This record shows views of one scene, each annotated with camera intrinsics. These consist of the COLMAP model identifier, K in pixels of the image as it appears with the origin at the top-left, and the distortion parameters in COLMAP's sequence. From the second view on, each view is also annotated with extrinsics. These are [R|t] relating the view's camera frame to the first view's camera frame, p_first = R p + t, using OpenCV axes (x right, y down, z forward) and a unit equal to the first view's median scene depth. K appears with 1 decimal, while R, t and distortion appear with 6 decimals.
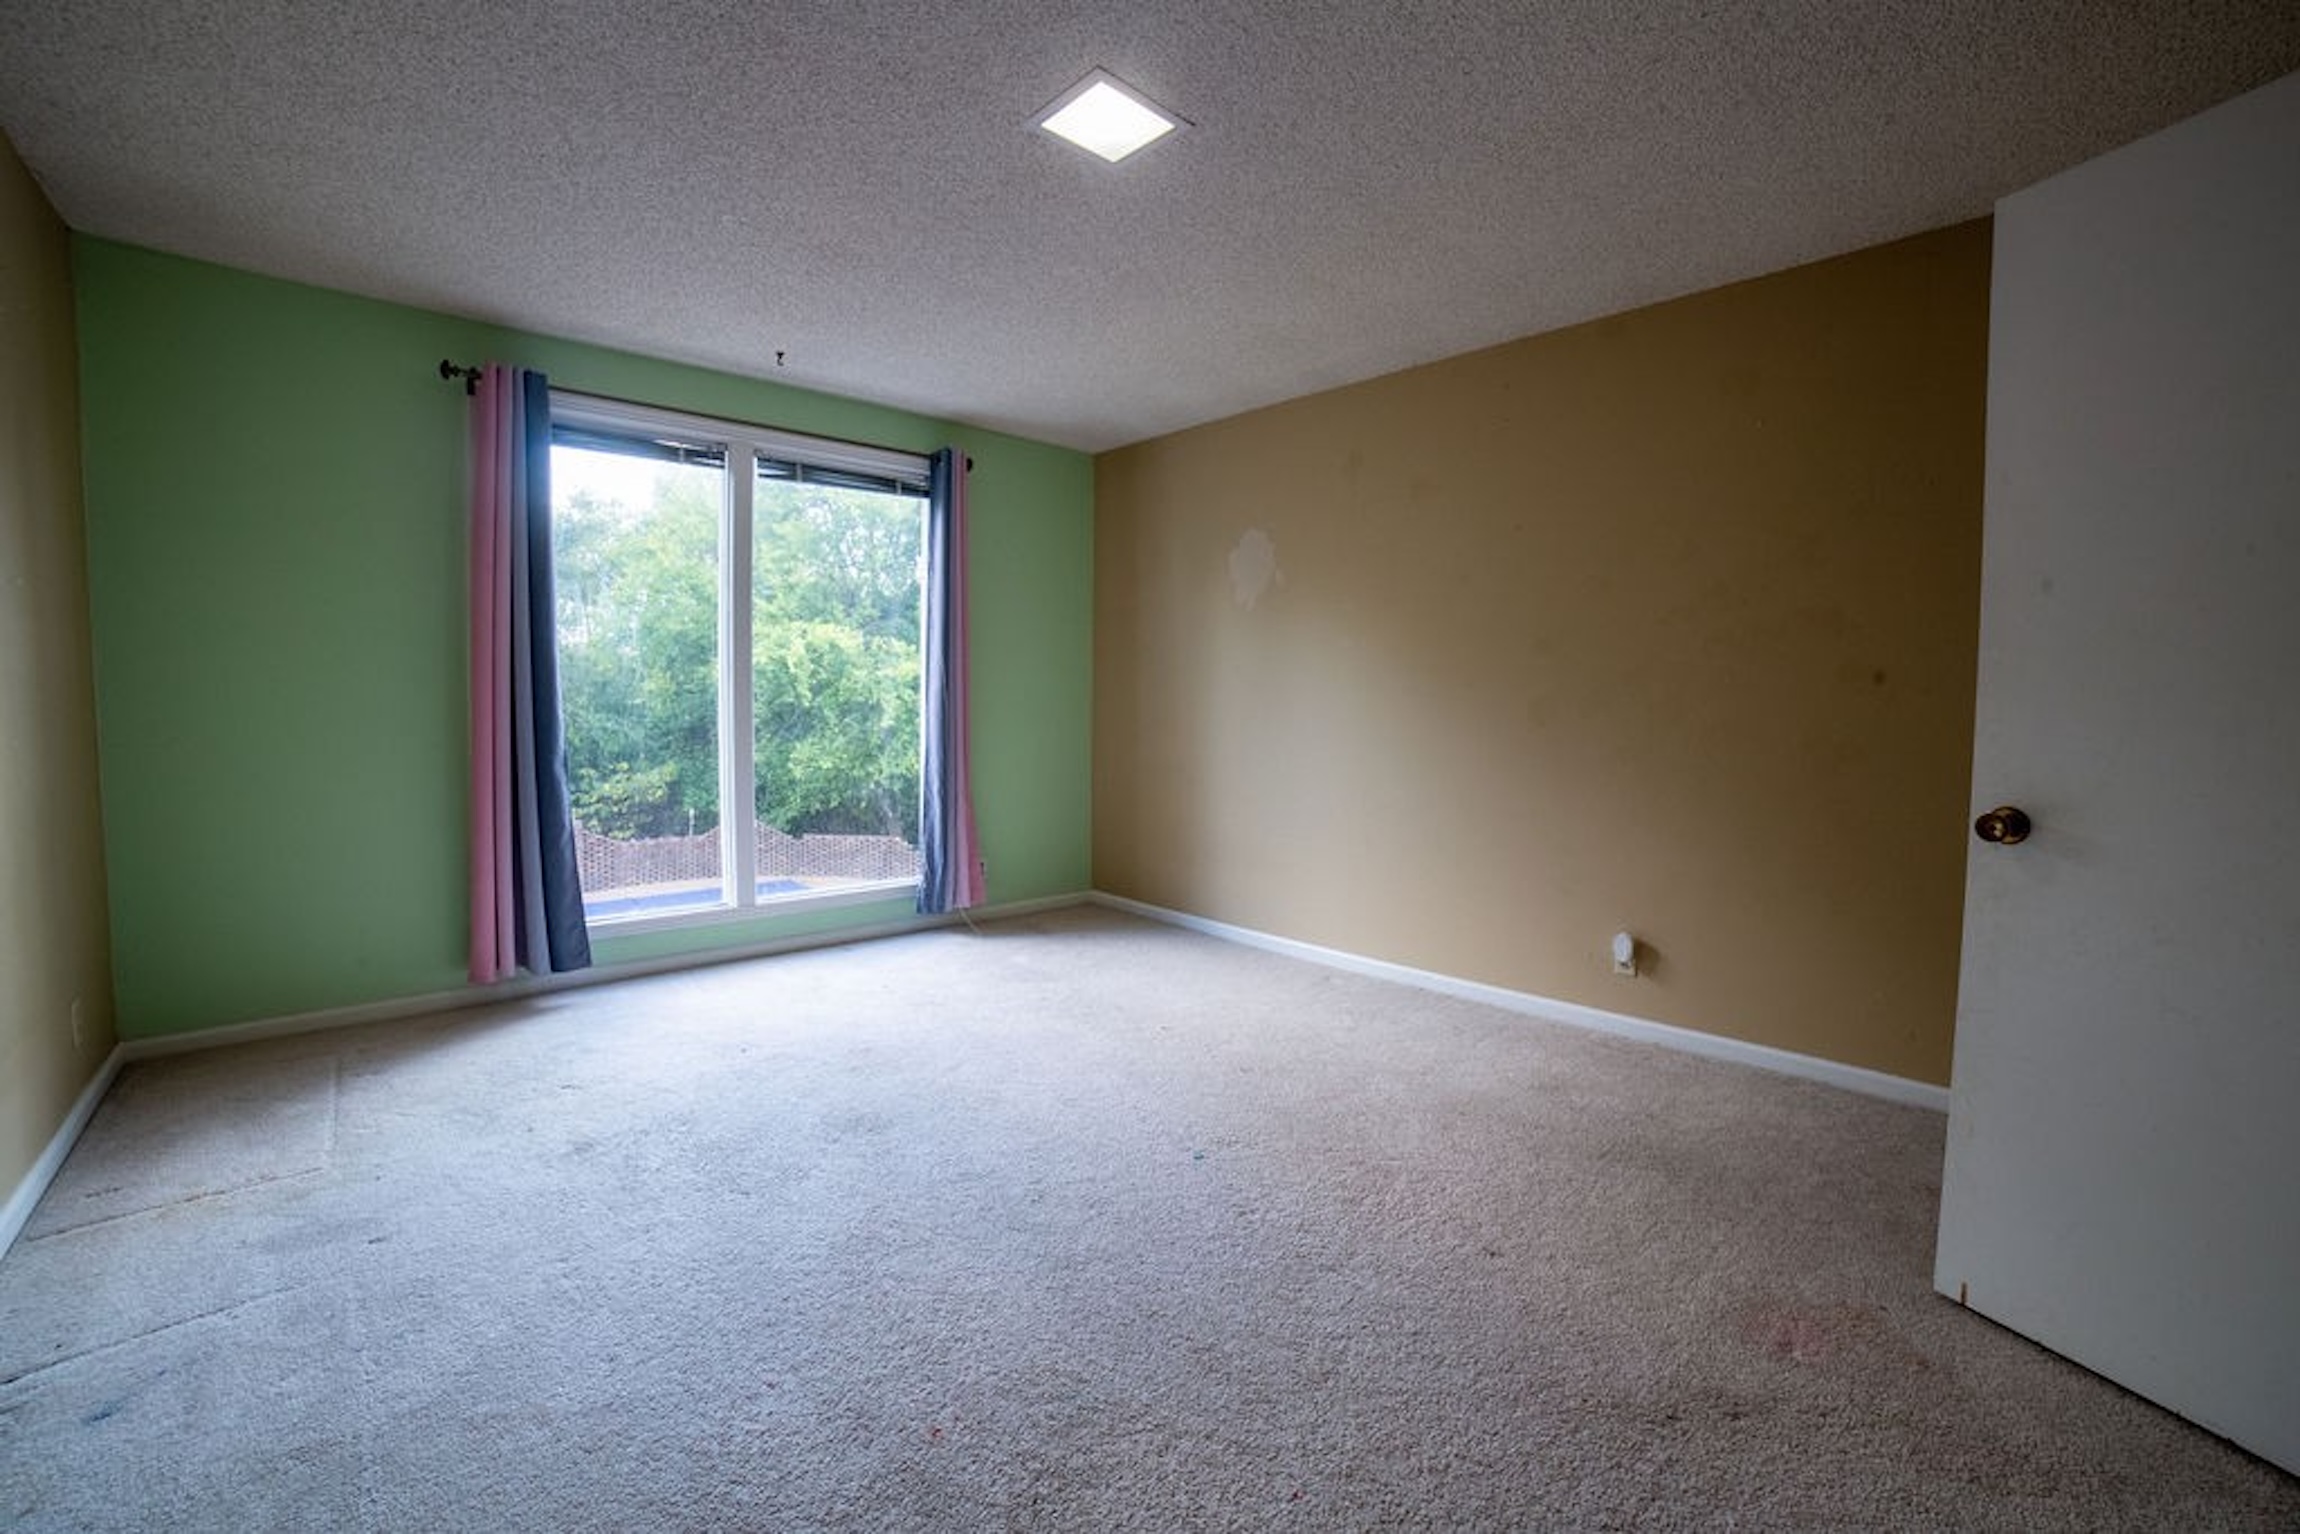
lens RADIAL K [[944.8, 0, 1154.0], [0, 944.8, 737.6], [0, 0, 1]] dist [-0.103915, 0.039981]
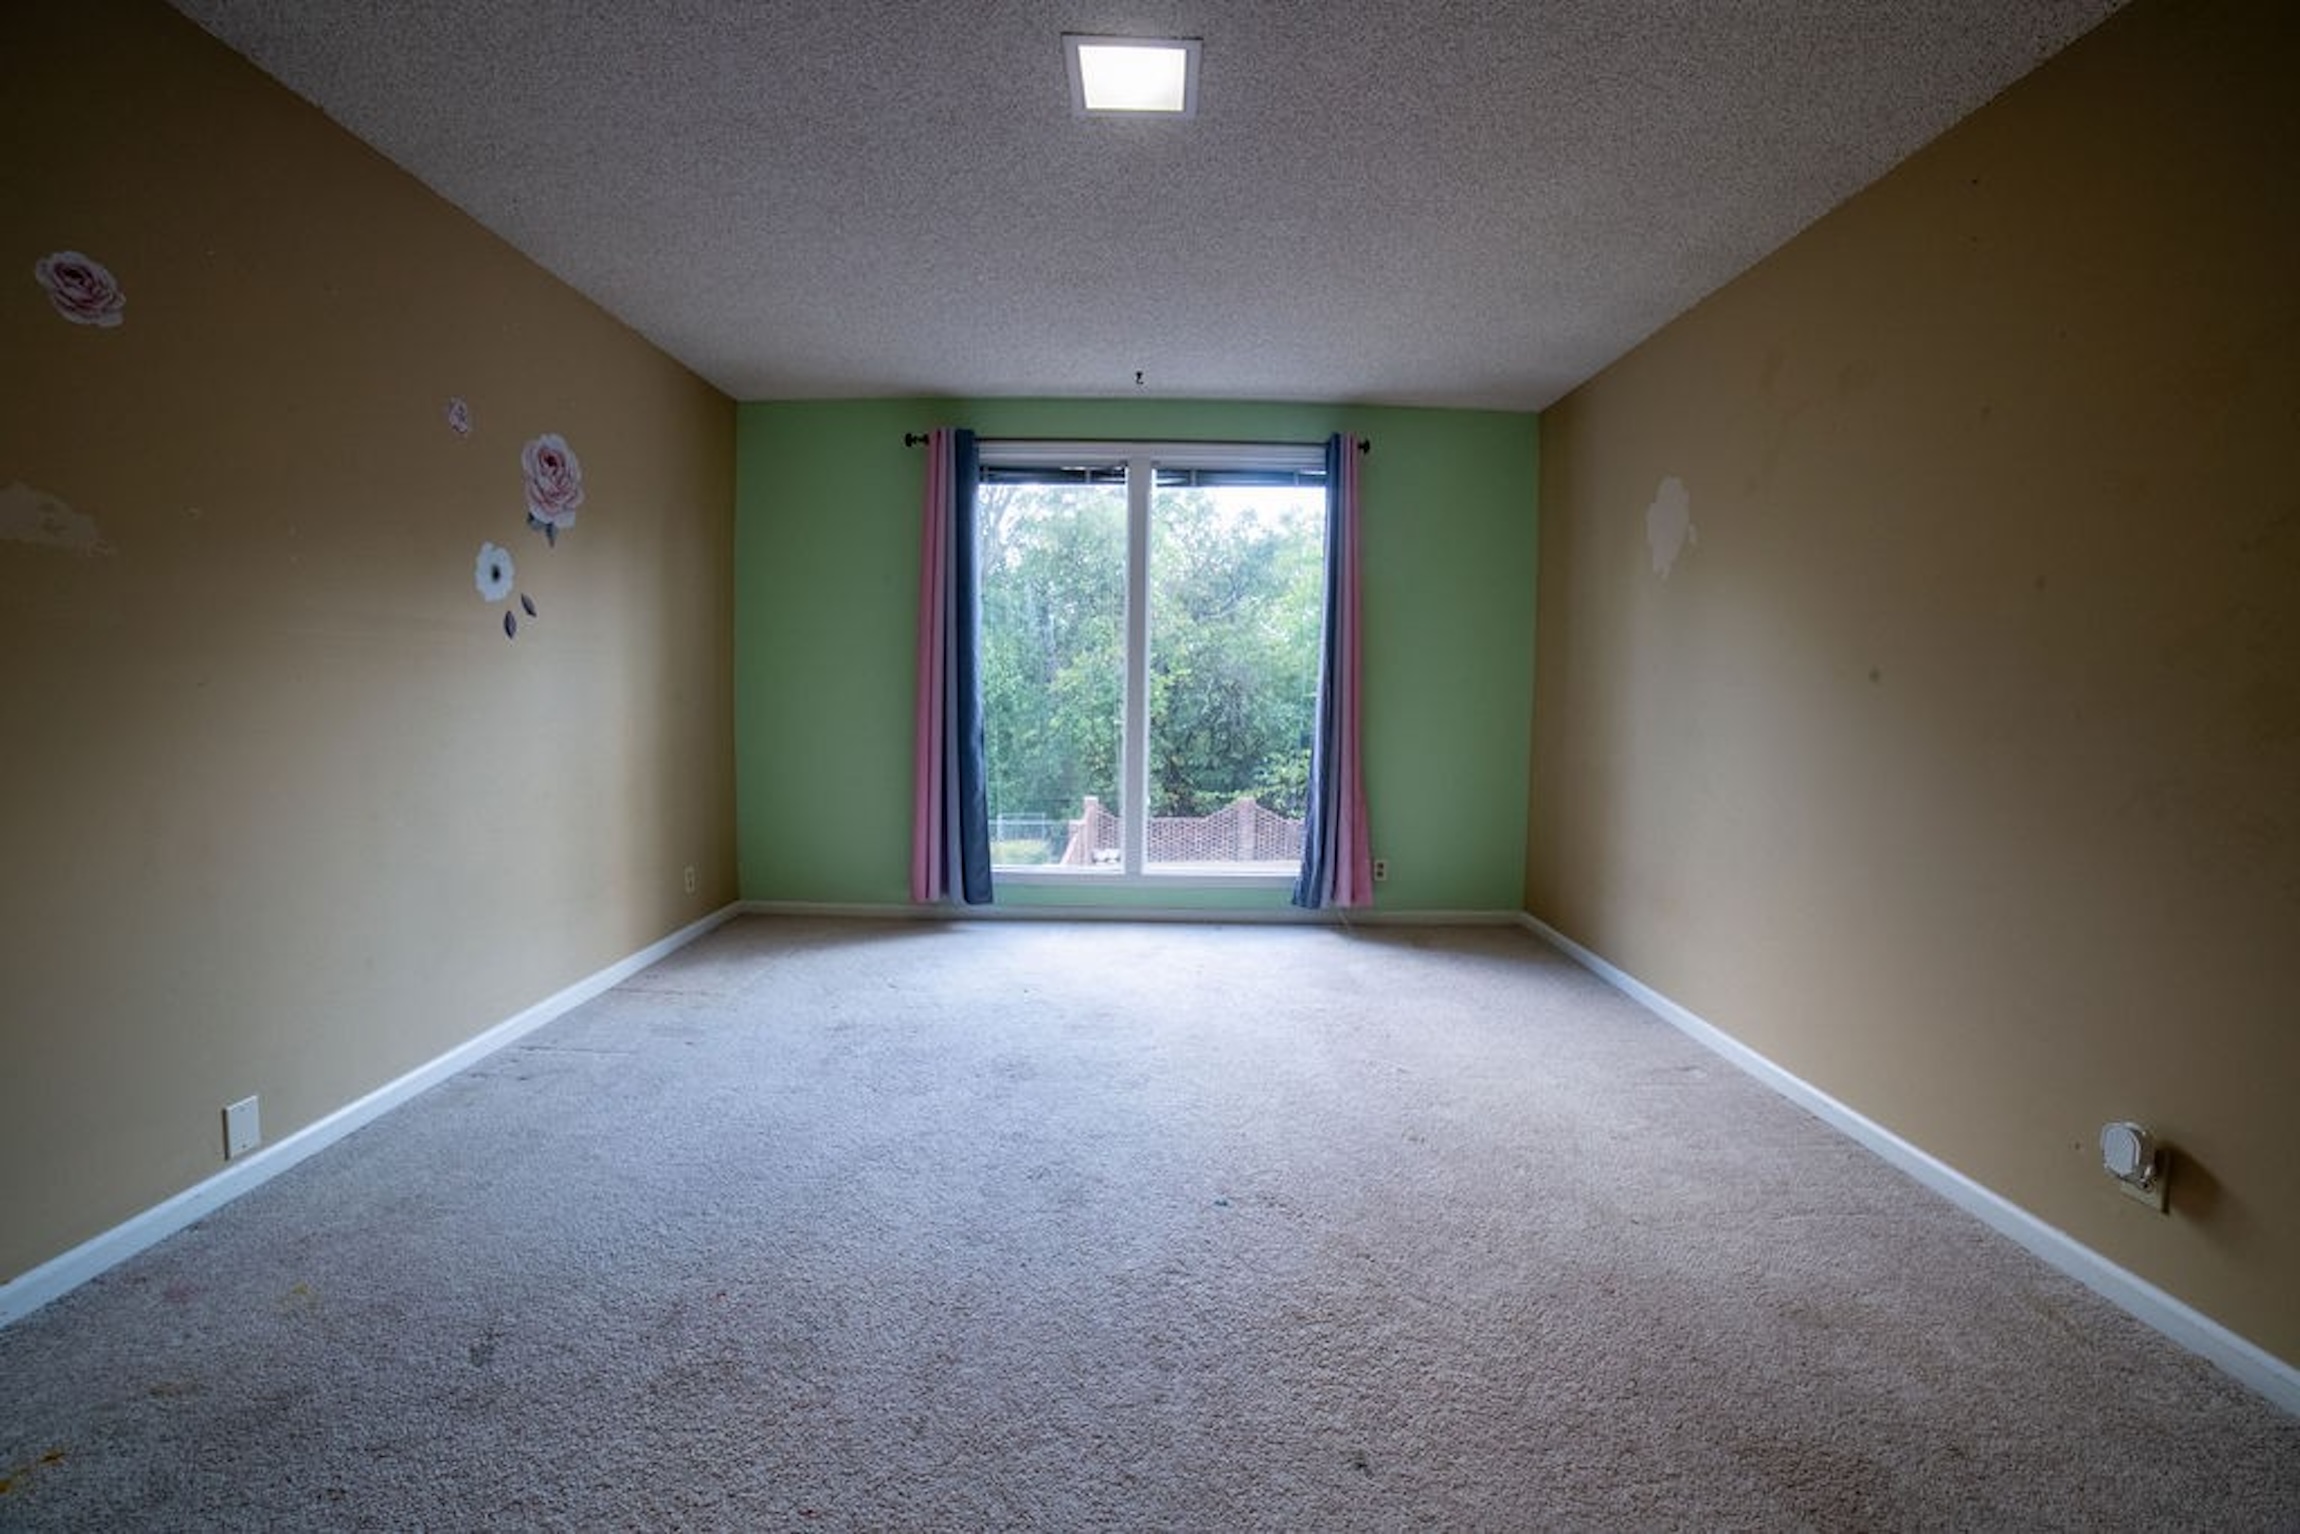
lens RADIAL K [[944.8, 0, 1154.0], [0, 944.8, 737.6], [0, 0, 1]] dist [-0.103915, 0.039981]
pose [[0.738363, 0.037628, -0.673353, 0.393966], [-0.035146, 0.999232, 0.017300, -0.003474], [0.673487, 0.010892, 0.739118, 0.203272]]
